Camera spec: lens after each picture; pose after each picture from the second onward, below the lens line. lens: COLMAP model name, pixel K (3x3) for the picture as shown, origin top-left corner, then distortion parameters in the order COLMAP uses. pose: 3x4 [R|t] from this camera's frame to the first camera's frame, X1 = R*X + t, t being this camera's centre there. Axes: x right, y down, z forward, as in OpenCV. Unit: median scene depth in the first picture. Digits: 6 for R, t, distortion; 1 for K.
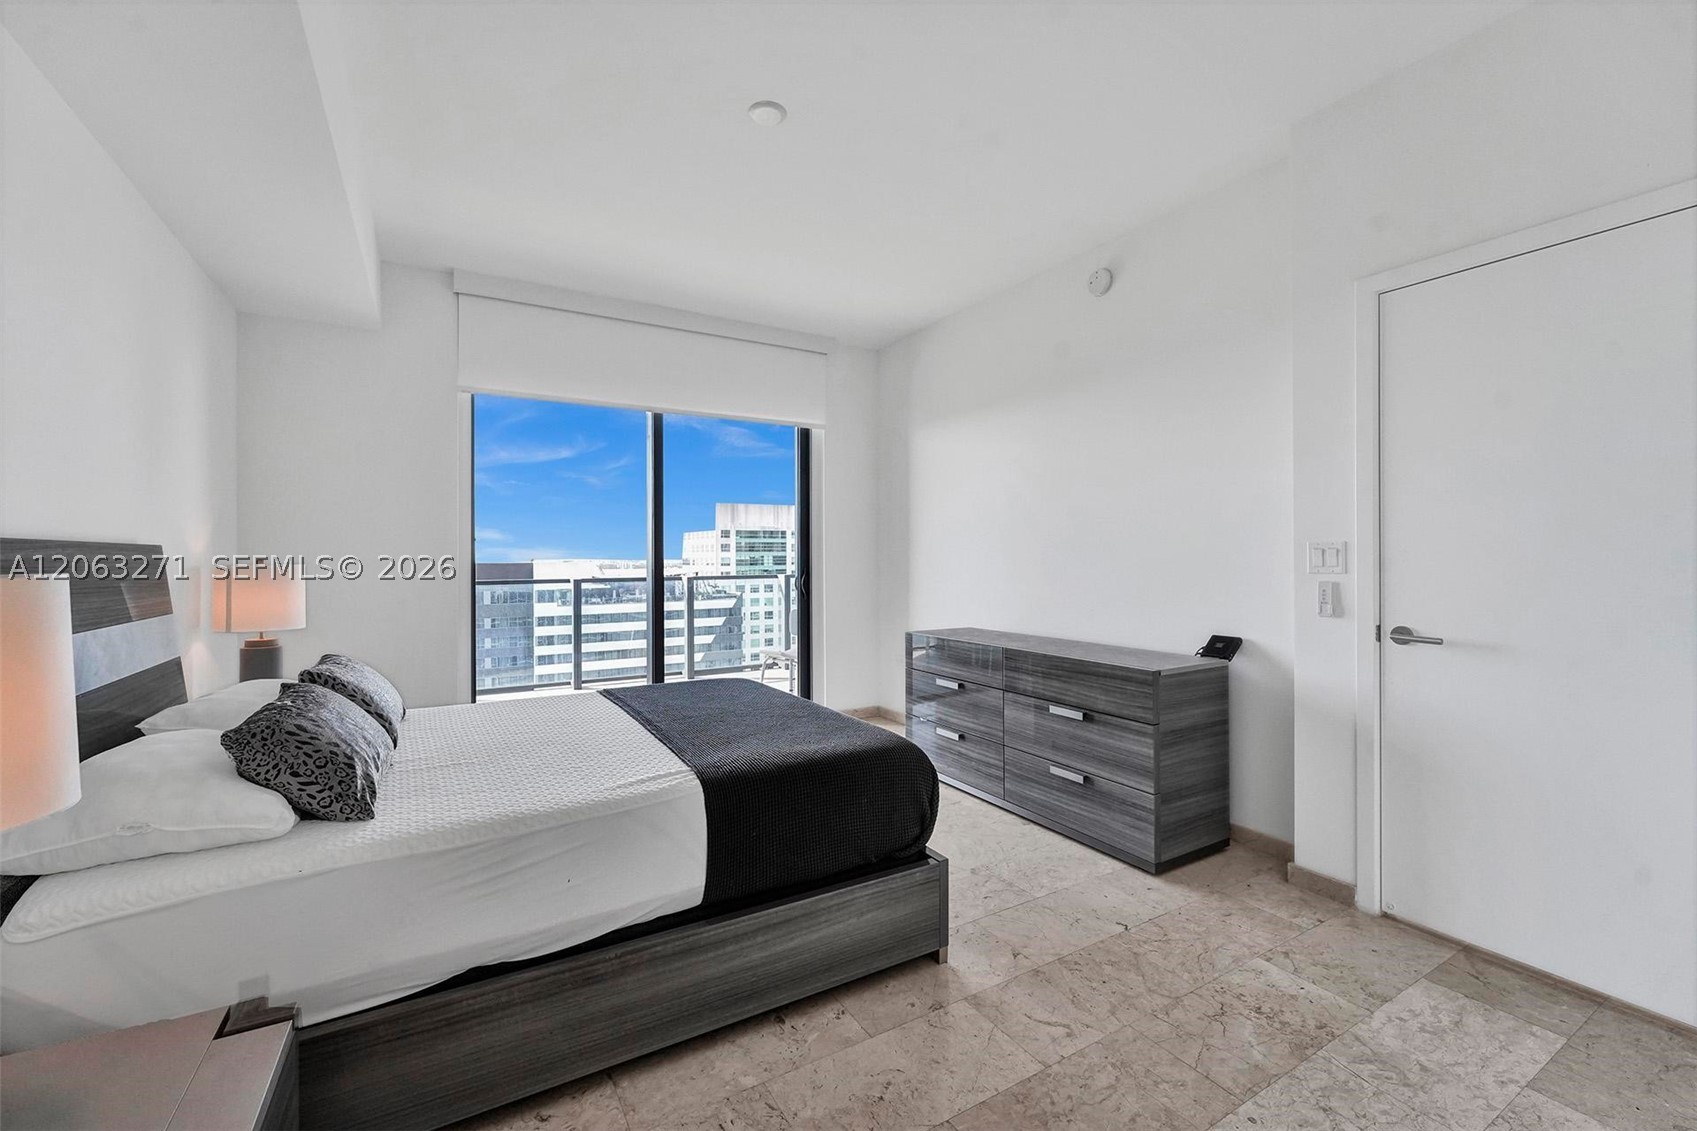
lens RADIAL K [[688.2, 0, 849.2], [0, 688.2, 553.8], [0, 0, 1]] dist [-0.000454, -0.000094]
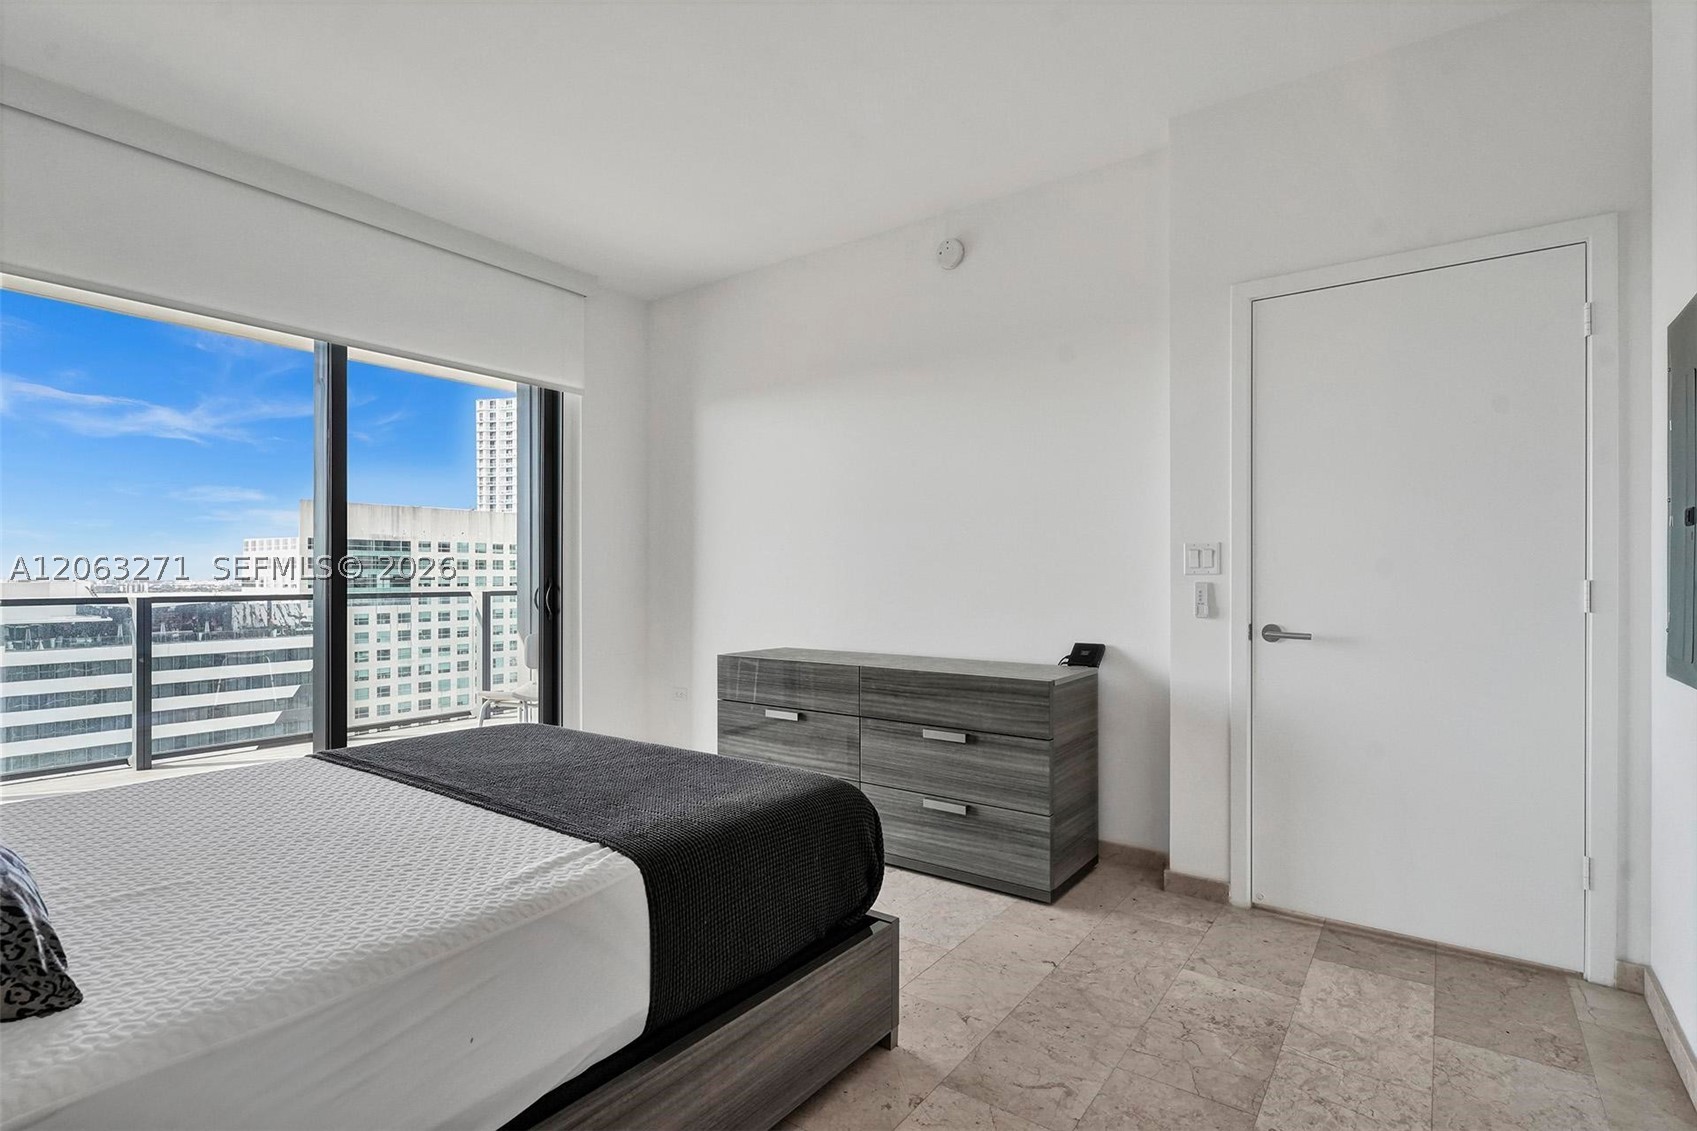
lens RADIAL K [[814.4, 0, 839.8], [0, 814.4, 575.7], [0, 0, 1]] dist [-0.000117, -0.000812]
pose [[0.917814, 0.005657, 0.396970, -0.265850], [-0.005919, 0.999982, -0.000565, 0.035363], [-0.396967, -0.001831, 0.917831, 0.128266]]
